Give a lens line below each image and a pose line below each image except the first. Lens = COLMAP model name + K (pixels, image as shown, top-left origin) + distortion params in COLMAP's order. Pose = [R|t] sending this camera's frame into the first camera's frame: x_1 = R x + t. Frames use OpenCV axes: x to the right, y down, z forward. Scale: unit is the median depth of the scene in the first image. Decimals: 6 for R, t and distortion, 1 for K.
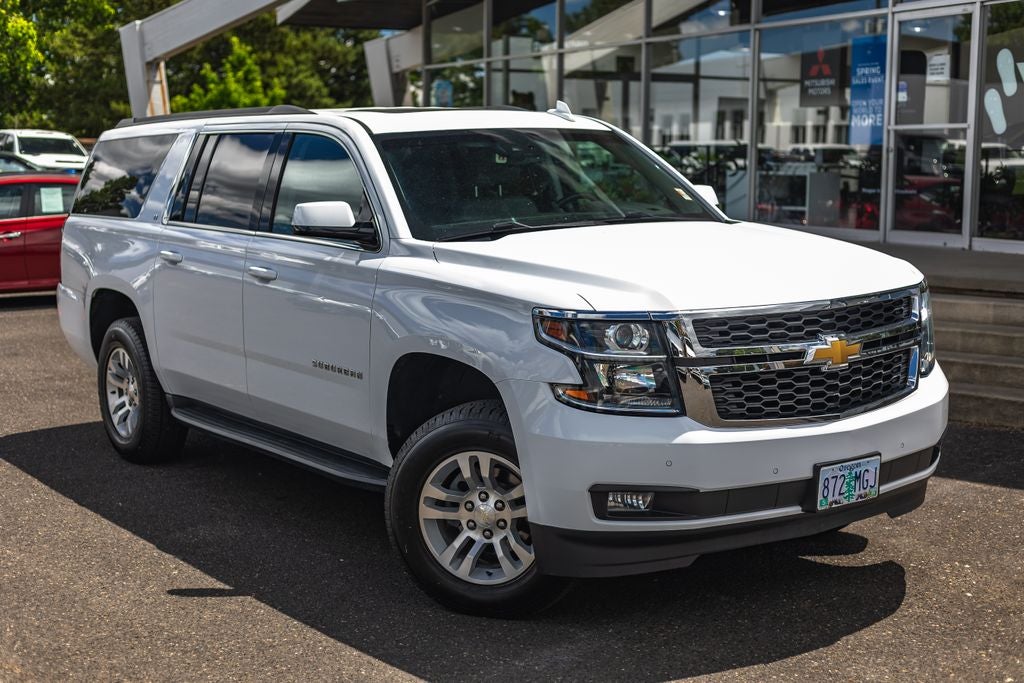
lens RADIAL K [[1480.3, 0, 533.1], [0, 1480.3, 339.4], [0, 0, 1]] dist [0.011680, 0.010797]
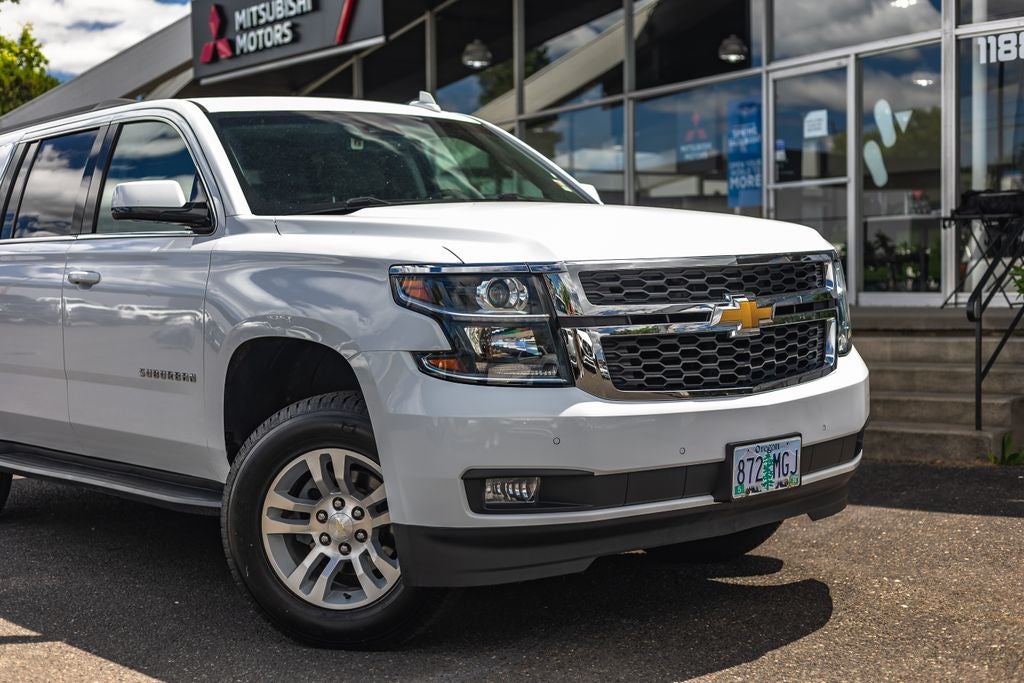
lens RADIAL K [[1453.6, 0, 526.4], [0, 1453.6, 343.9], [0, 0, 1]] dist [0.021666, -0.031491]
pose [[0.996784, -0.025102, 0.076100, 0.011702], [0.031389, 0.996089, -0.082588, 0.083488], [-0.073730, 0.084711, 0.993674, 0.156043]]
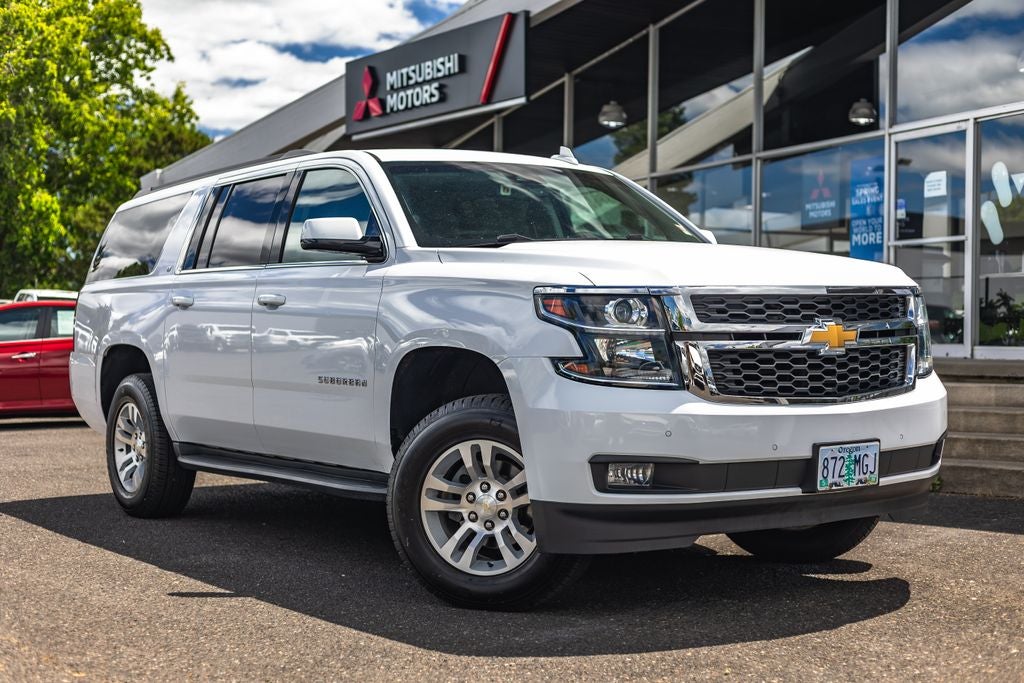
lens RADIAL K [[1472.4, 0, 536.0], [0, 1472.4, 344.5], [0, 0, 1]] dist [0.023824, -0.043628]
pose [[0.999984, 0.001803, -0.005454, 0.005936], [-0.002473, 0.992120, -0.125269, 0.129433], [0.005185, 0.125280, 0.992108, -0.003302]]
